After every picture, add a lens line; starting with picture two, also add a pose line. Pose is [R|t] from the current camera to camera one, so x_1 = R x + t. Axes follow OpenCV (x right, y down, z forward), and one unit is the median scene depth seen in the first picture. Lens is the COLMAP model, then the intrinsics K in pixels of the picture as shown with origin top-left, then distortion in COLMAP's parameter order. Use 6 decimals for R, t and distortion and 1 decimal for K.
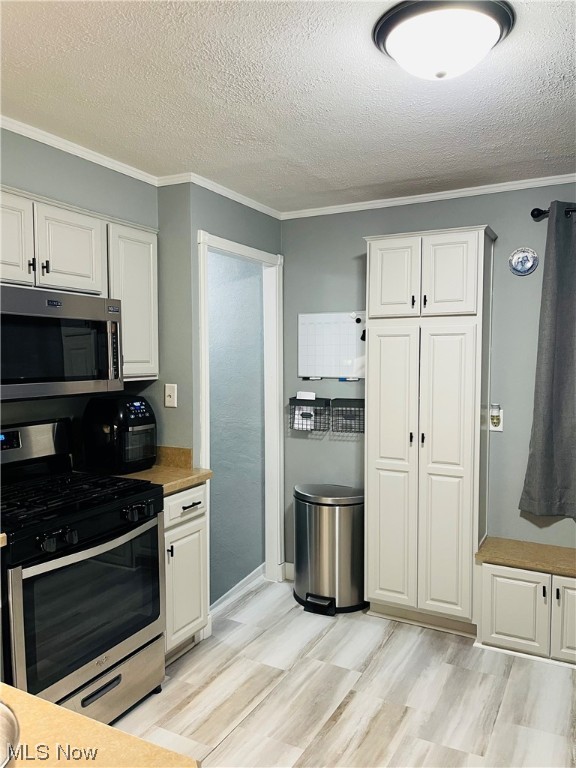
lens RADIAL K [[577.4, 0, 288.0], [0, 577.4, 384.0], [0, 0, 1]] dist [0.121571, -0.160049]
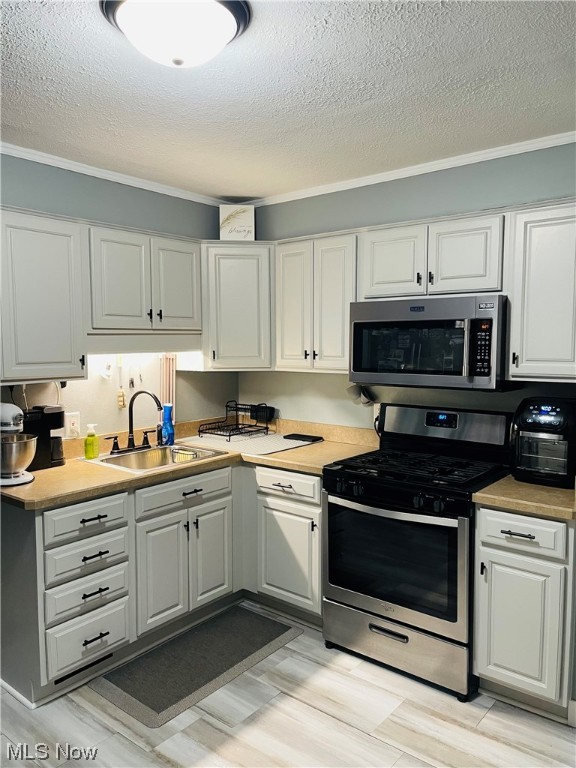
lens RADIAL K [[577.4, 0, 288.0], [0, 577.4, 384.0], [0, 0, 1]] dist [0.121571, -0.160049]
pose [[-0.200824, 0.073804, -0.976843, 0.641825], [-0.043559, 0.995499, 0.084169, -0.056088], [0.978658, 0.059453, -0.196705, 0.757466]]
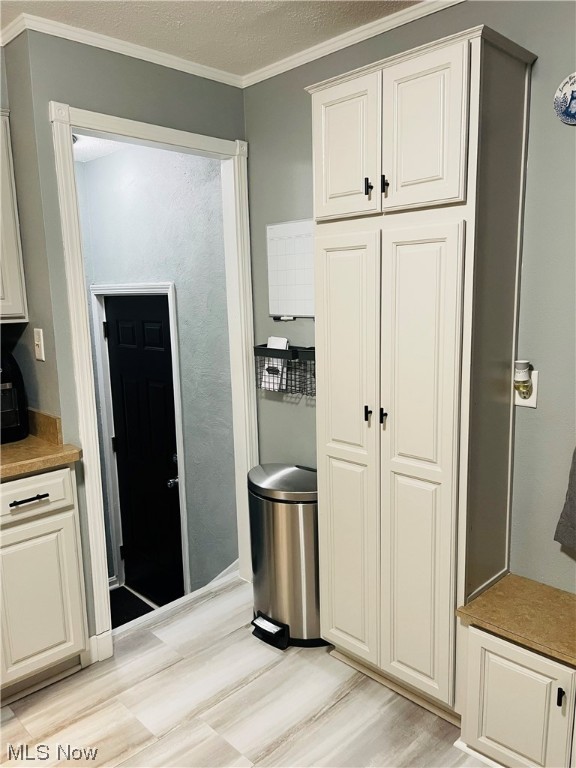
lens RADIAL K [[577.4, 0, 288.0], [0, 577.4, 384.0], [0, 0, 1]] dist [0.121571, -0.160049]
pose [[0.952838, 0.025854, -0.302375, 0.321096], [0.008000, 0.993879, 0.110187, -0.009715], [0.303373, -0.107409, 0.946799, 0.386488]]
